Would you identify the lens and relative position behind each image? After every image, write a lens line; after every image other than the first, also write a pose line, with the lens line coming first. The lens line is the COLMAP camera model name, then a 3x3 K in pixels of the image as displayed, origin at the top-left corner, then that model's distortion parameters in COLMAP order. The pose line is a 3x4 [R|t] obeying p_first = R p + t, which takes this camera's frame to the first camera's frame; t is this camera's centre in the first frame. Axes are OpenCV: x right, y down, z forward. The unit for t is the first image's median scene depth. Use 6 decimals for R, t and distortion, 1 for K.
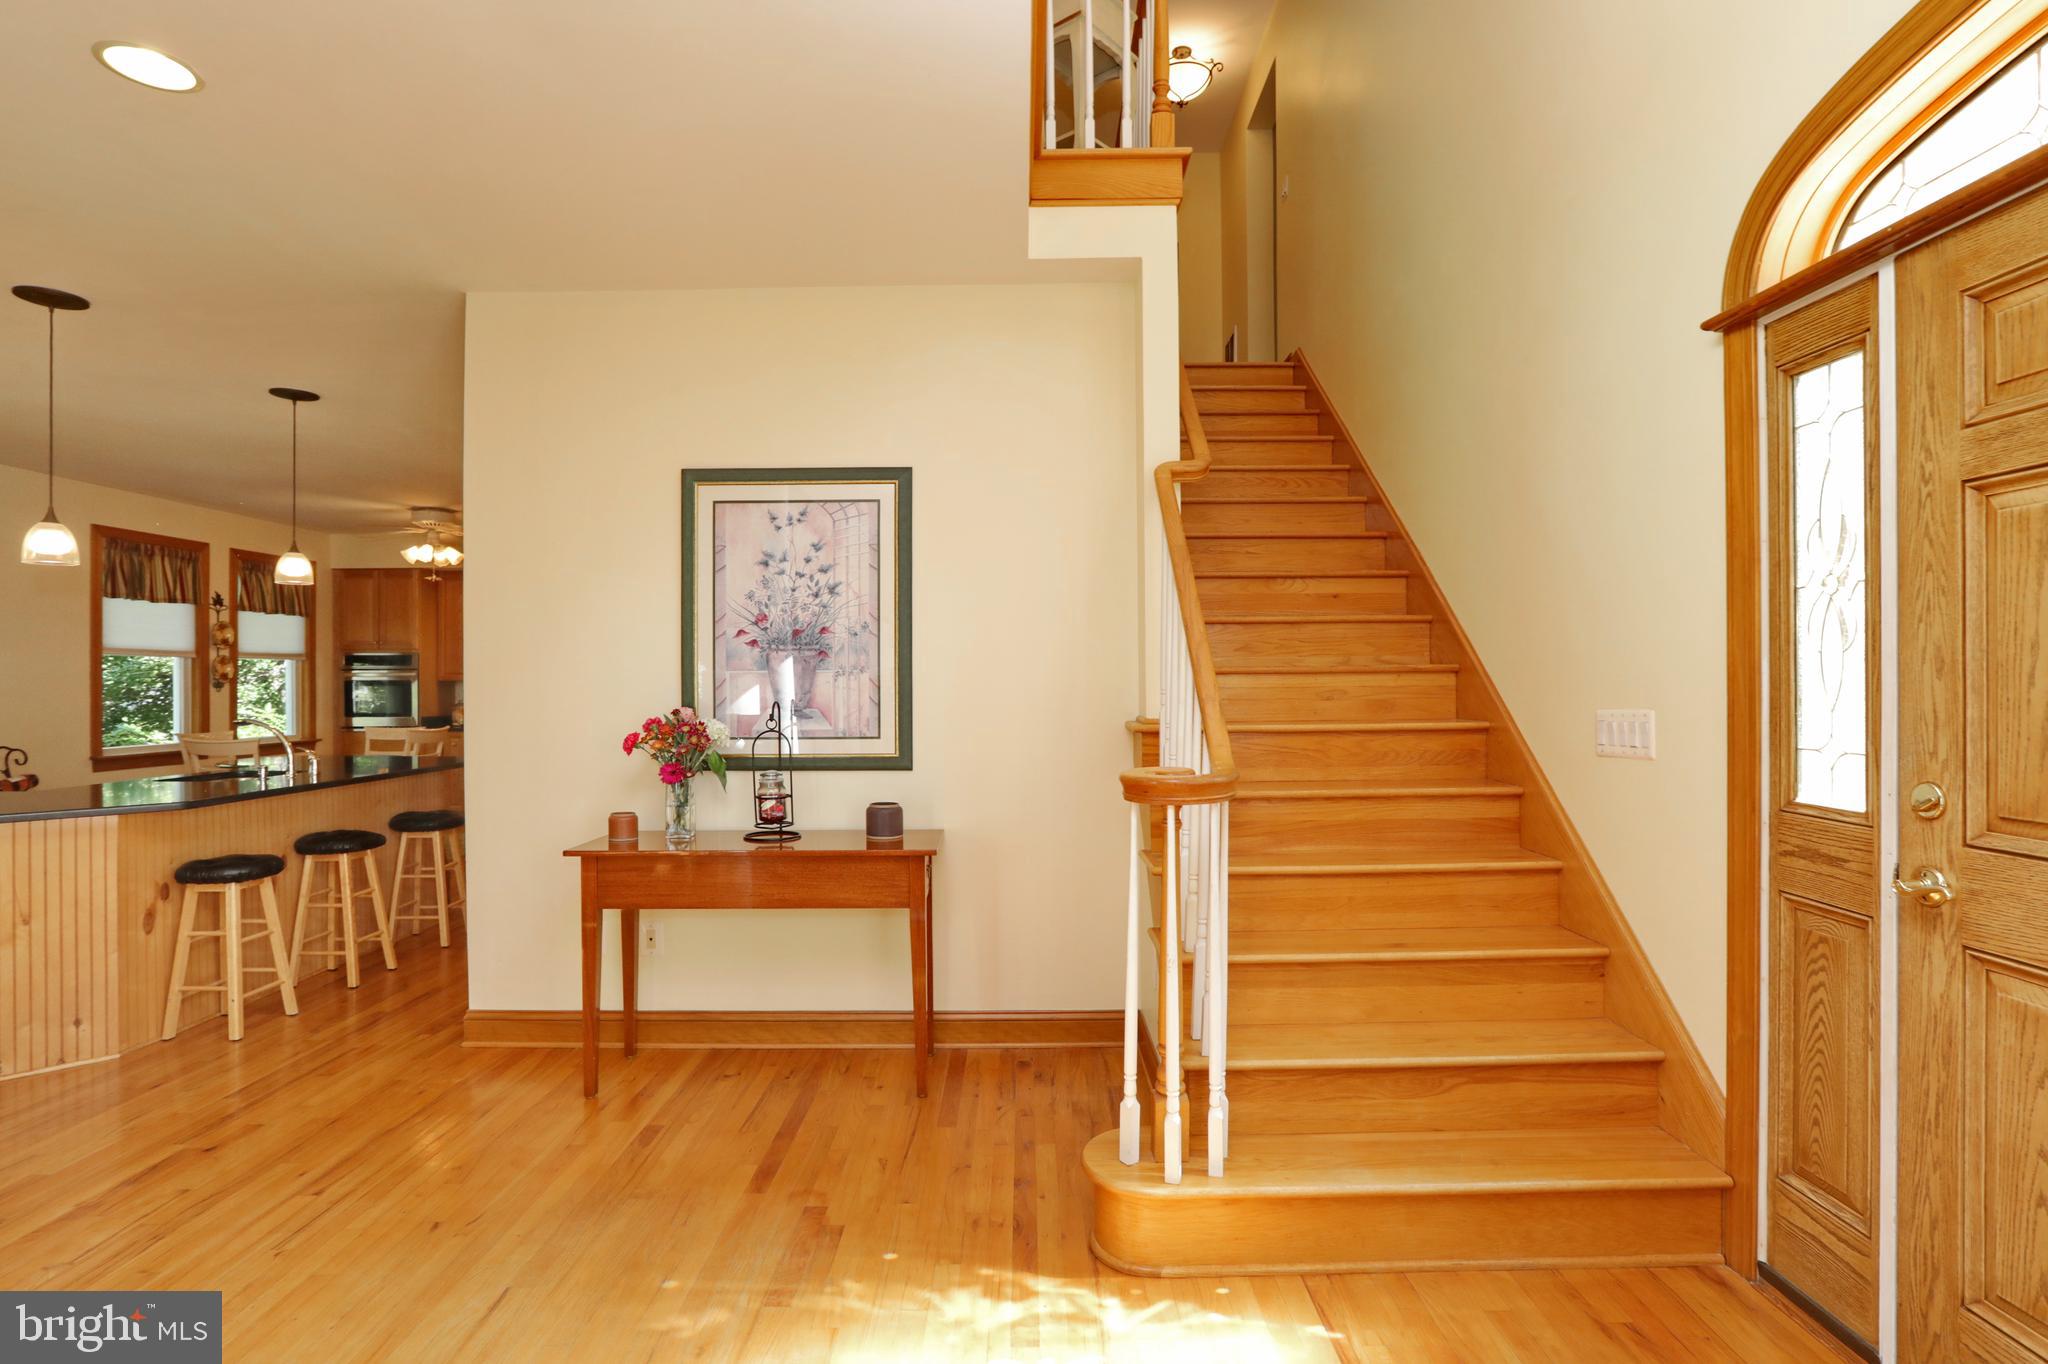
lens RADIAL K [[1021.6, 0, 1020.1], [0, 1021.6, 684.3], [0, 0, 1]] dist [-0.026898, 0.012533]
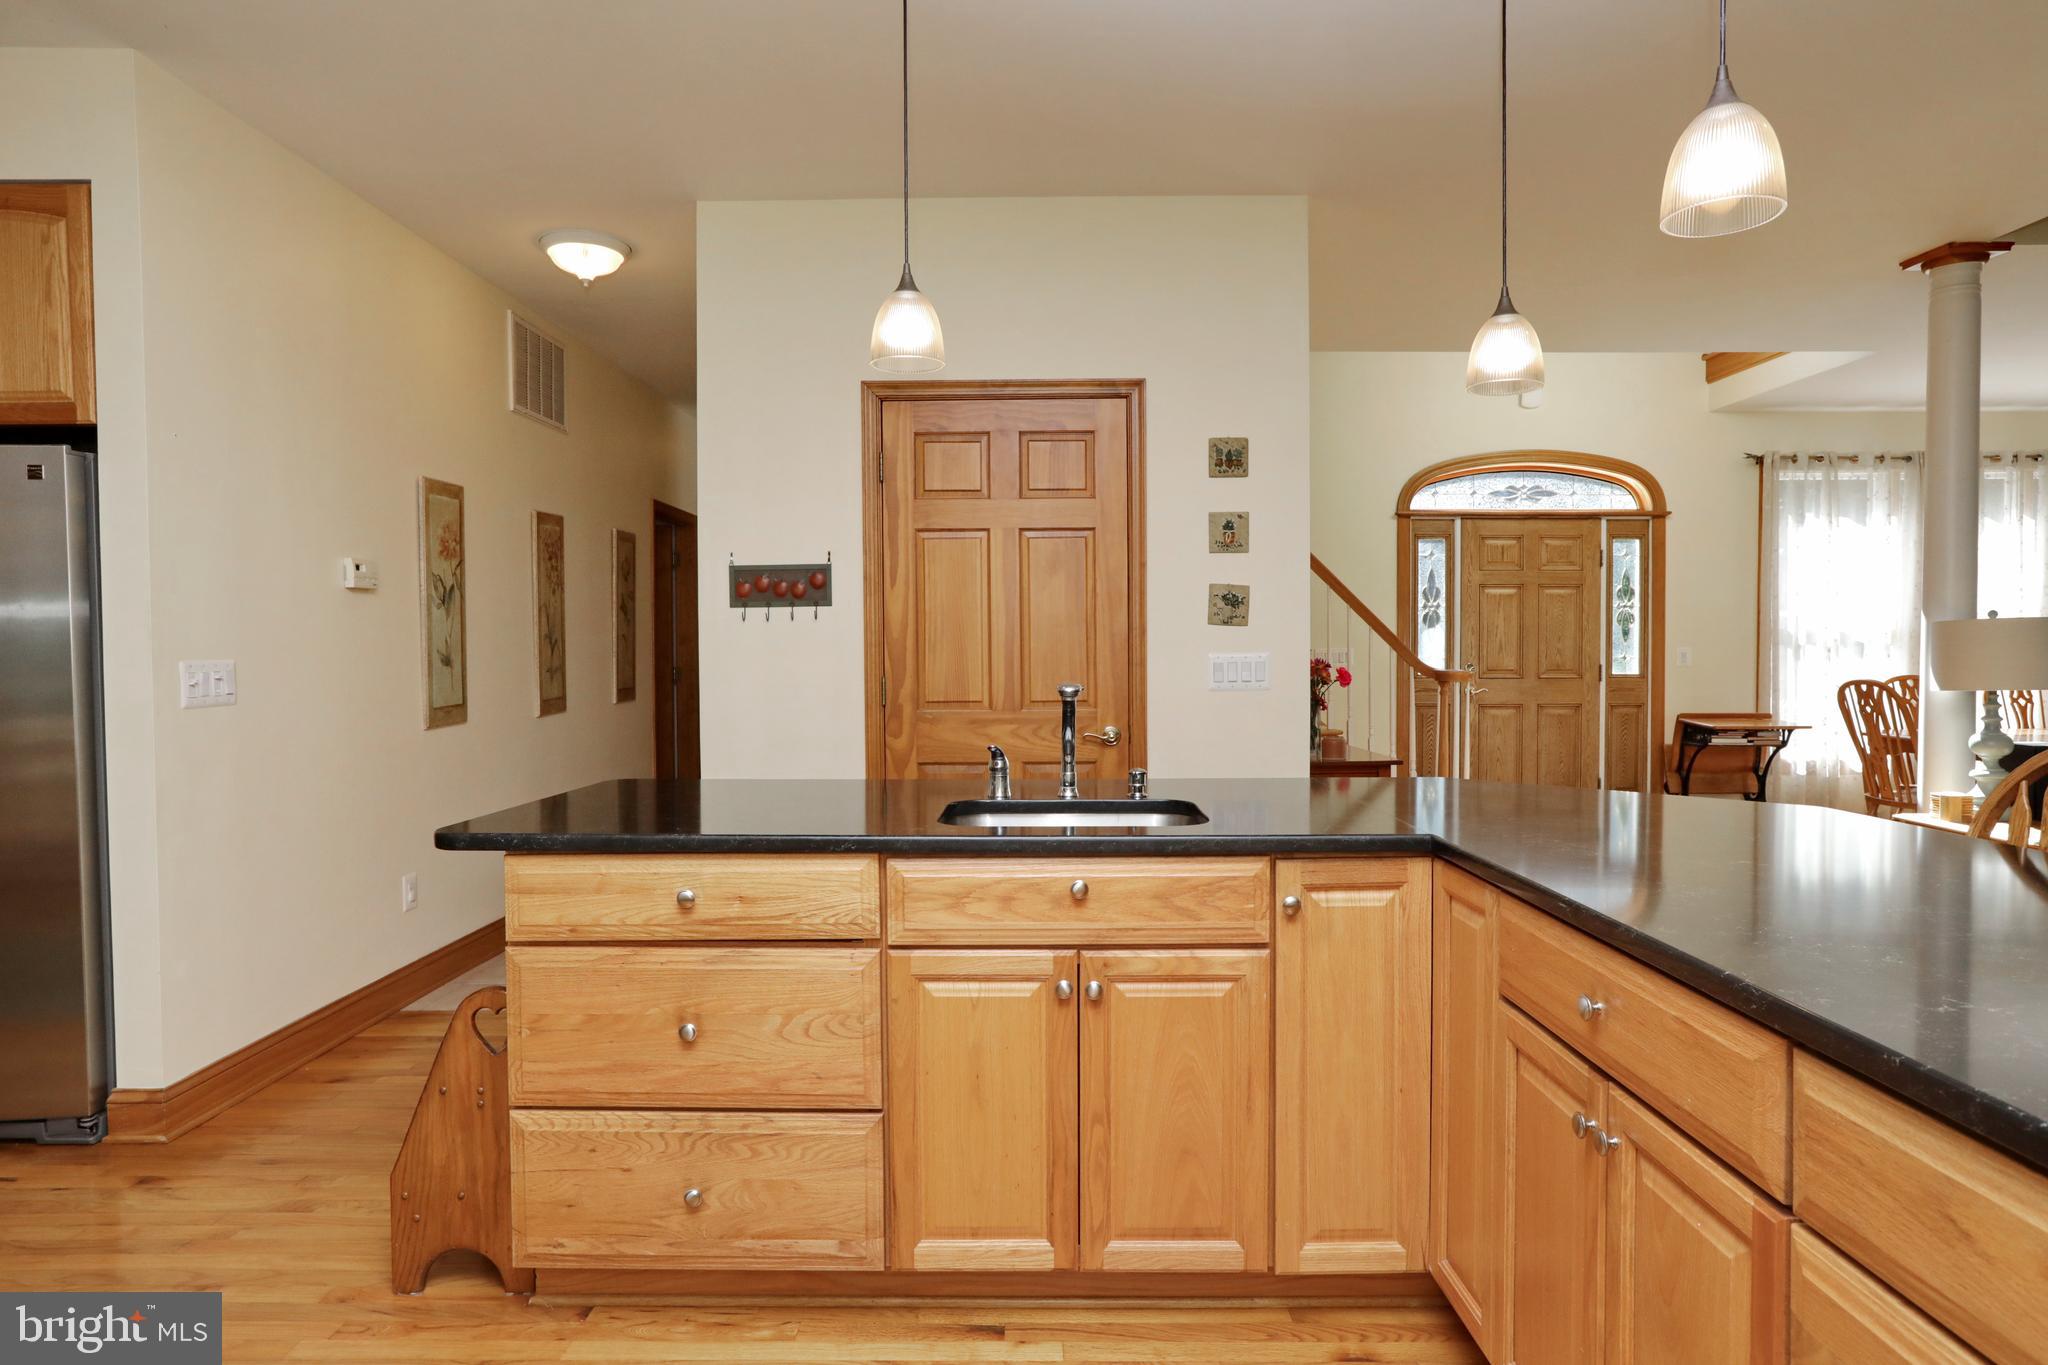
lens RADIAL K [[1151.4, 0, 1027.6], [0, 1151.4, 677.5], [0, 0, 1]] dist [-0.027259, 0.010355]
pose [[-0.008667, -0.018381, 0.999793, -1.706778], [0.007290, 0.999803, 0.018444, 0.030551], [-0.999936, 0.007448, -0.008532, 1.365598]]
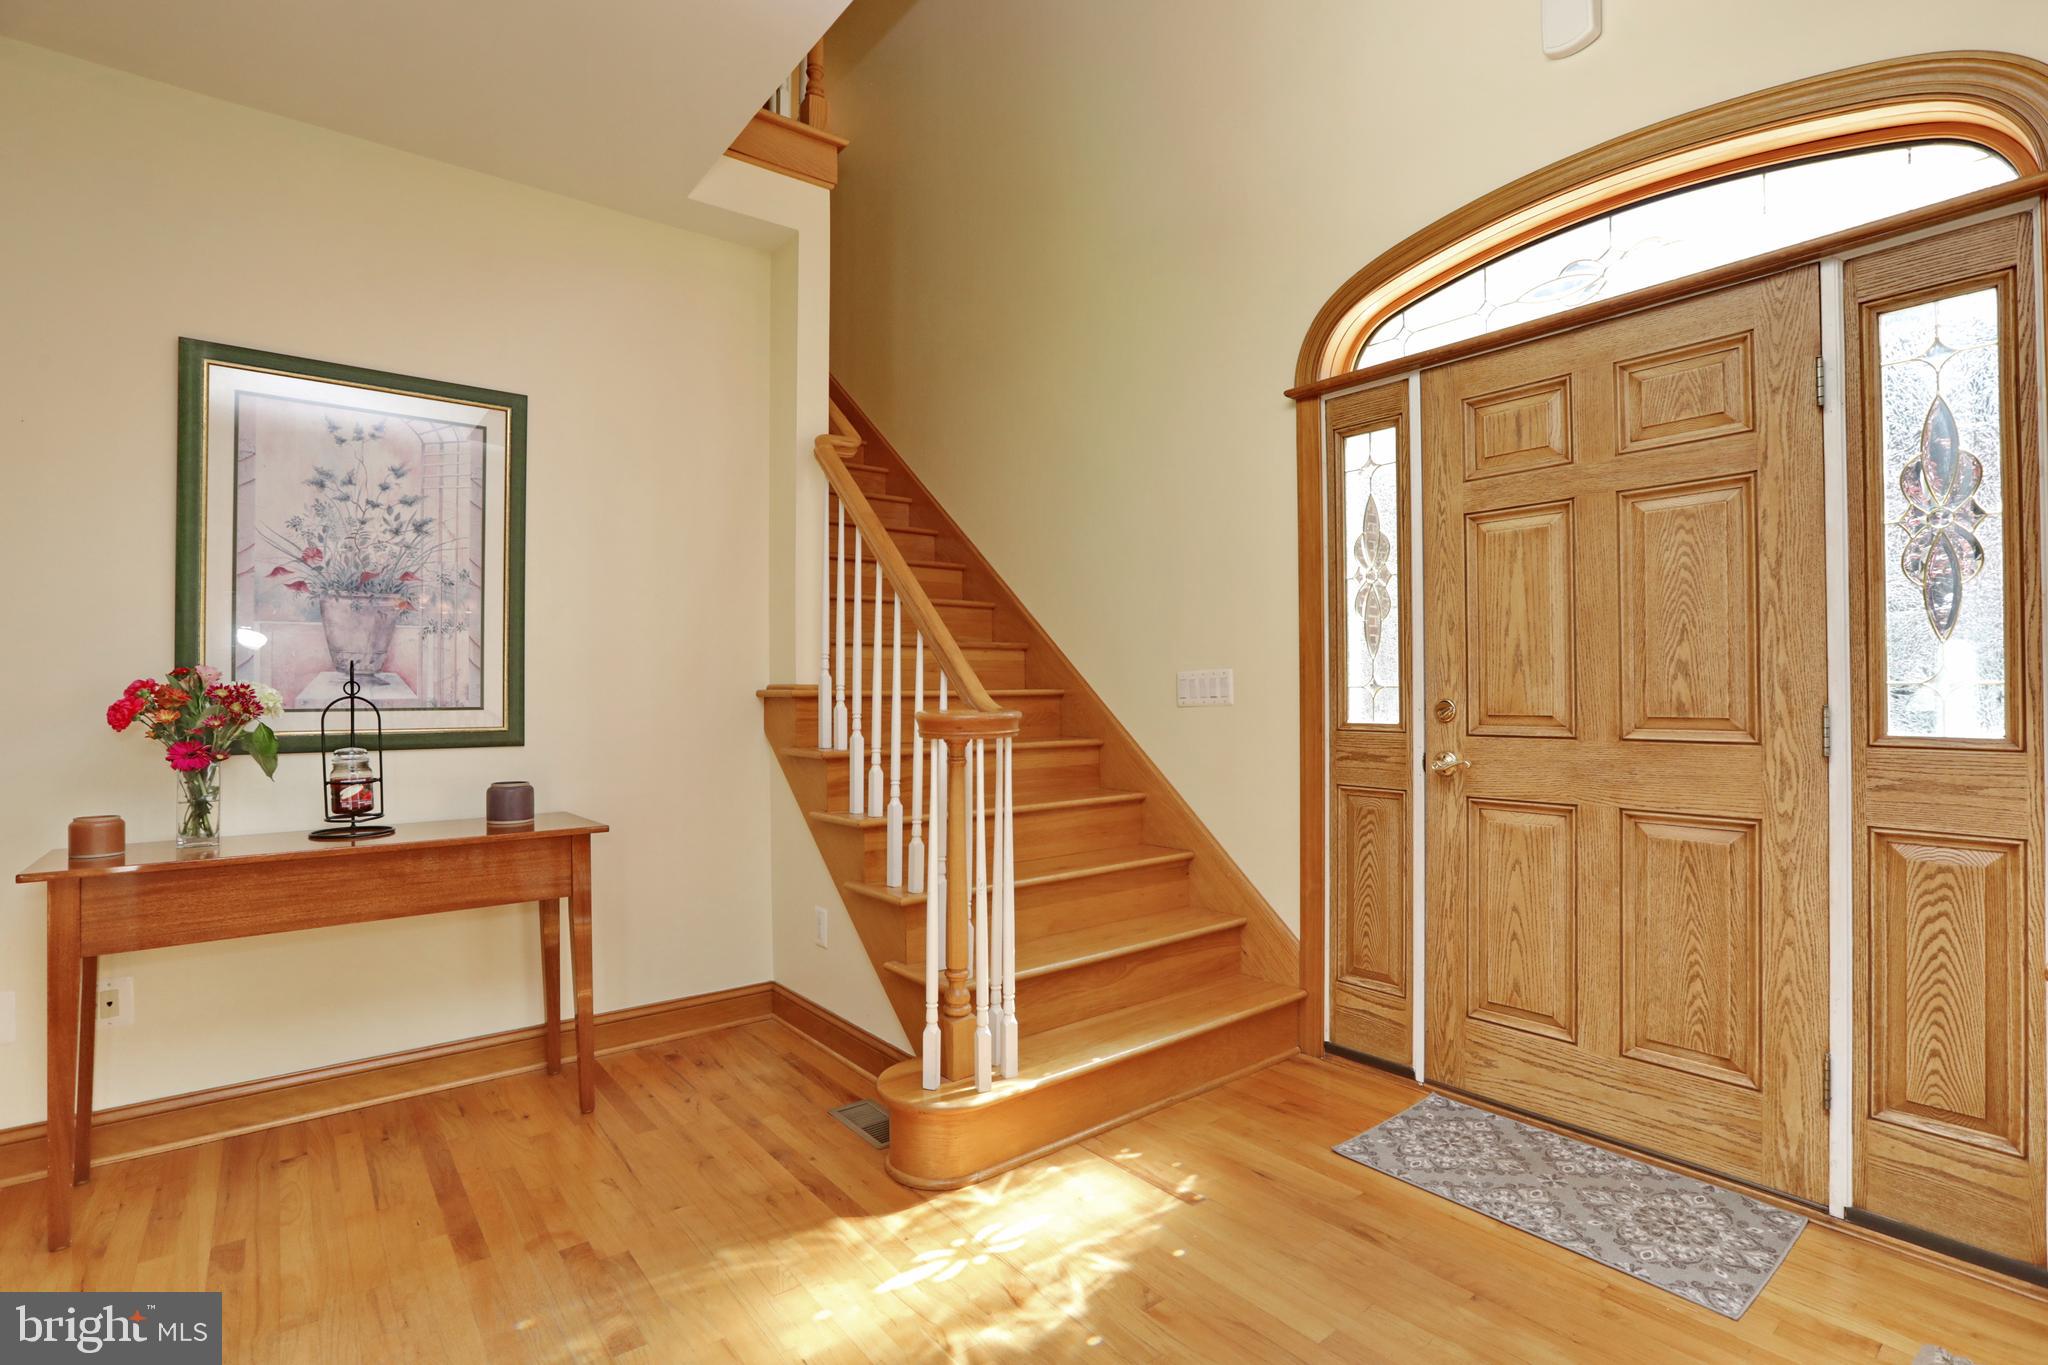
lens RADIAL K [[985.0, 0, 1029.4], [0, 985.0, 682.2], [0, 0, 1]] dist [-0.033903, 0.008685]
pose [[0.780376, 0.008181, 0.625257, -0.302734], [0.003840, 0.999833, -0.017875, 0.048895], [-0.625299, 0.016350, 0.780214, 0.099365]]
